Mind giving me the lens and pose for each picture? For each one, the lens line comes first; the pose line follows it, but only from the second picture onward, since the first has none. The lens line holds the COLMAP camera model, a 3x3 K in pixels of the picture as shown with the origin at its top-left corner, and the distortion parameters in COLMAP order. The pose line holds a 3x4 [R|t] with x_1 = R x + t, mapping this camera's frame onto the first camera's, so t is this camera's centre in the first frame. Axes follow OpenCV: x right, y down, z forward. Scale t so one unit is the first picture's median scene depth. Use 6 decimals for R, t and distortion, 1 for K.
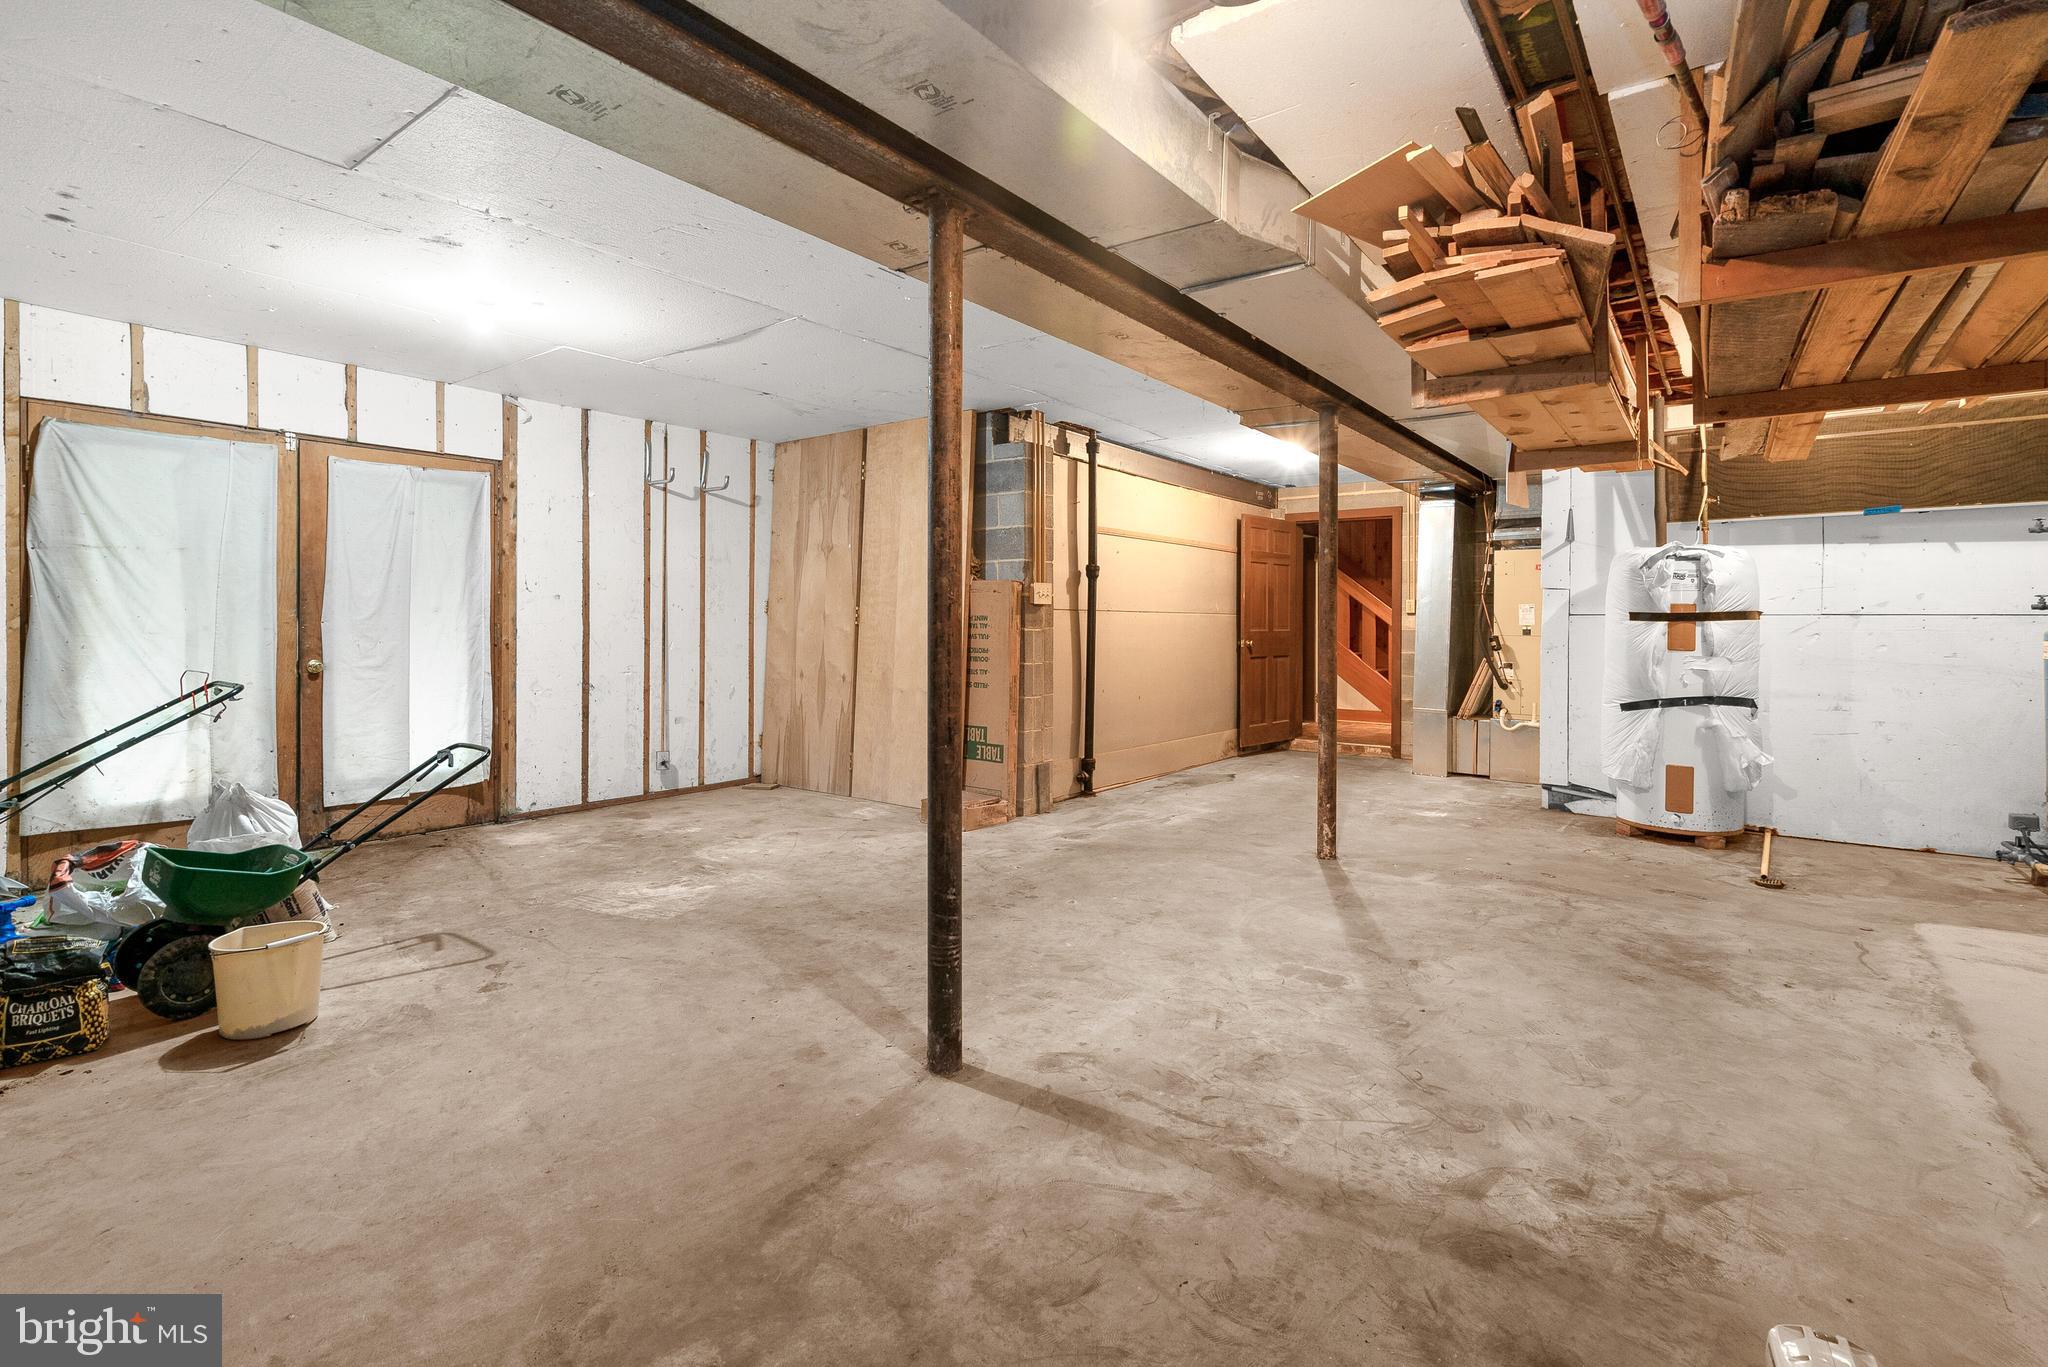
lens RADIAL K [[949.1, 0, 1035.3], [0, 949.1, 630.1], [0, 0, 1]] dist [-0.006064, -0.000603]
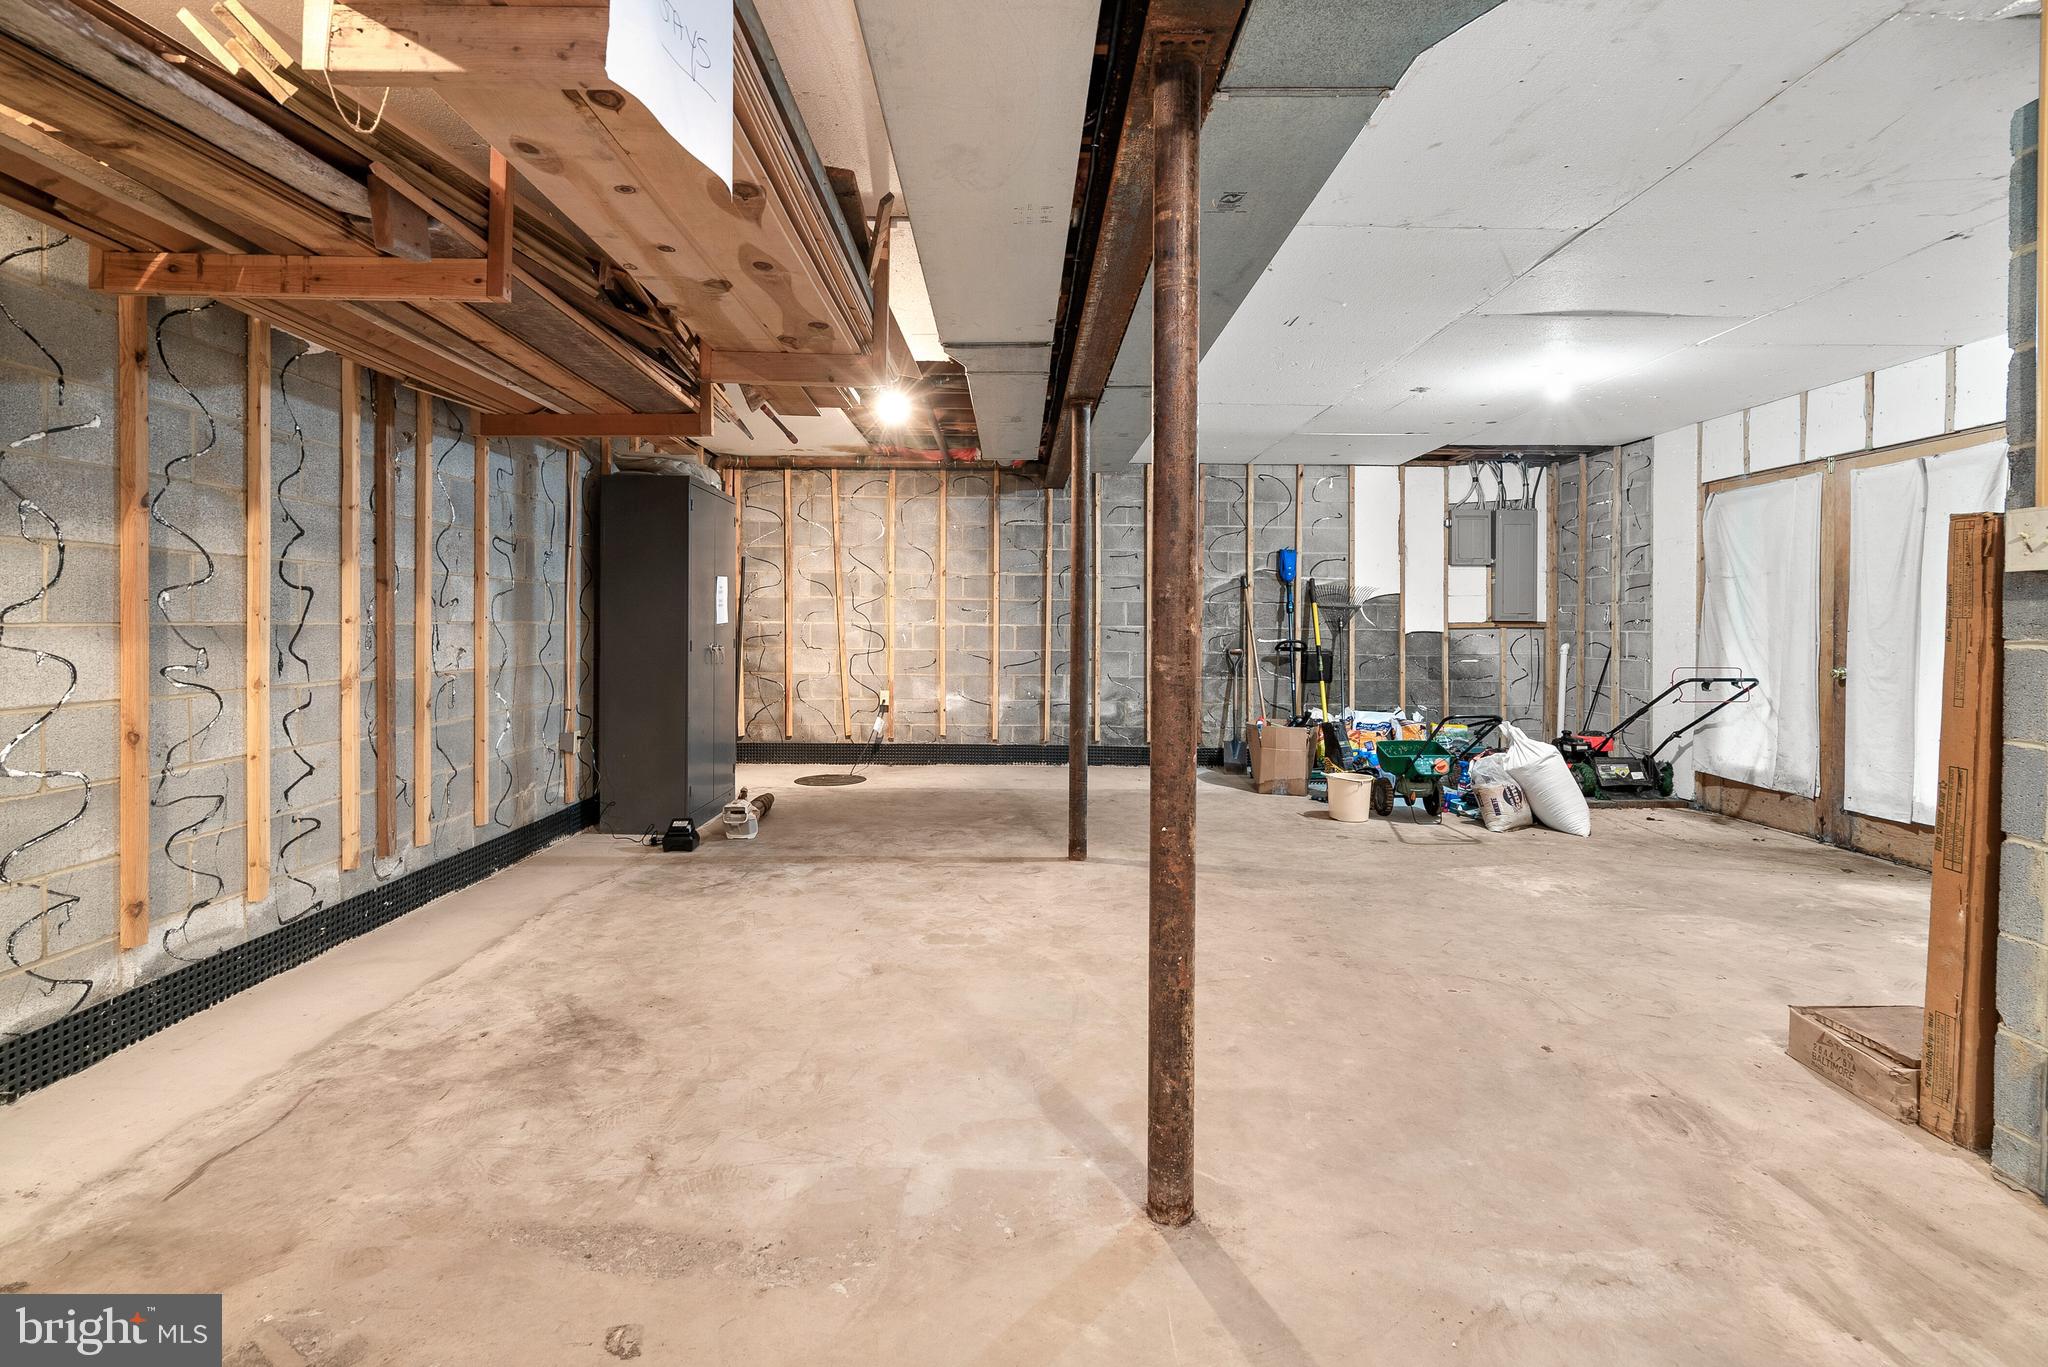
lens RADIAL K [[949.1, 0, 1017.9], [0, 949.1, 633.2], [0, 0, 1]] dist [-0.006064, -0.000603]
pose [[-0.799151, -0.004668, -0.601113, 0.865319], [-0.013036, 0.999869, 0.009566, -0.006254], [0.600989, 0.015481, -0.799107, 1.848267]]
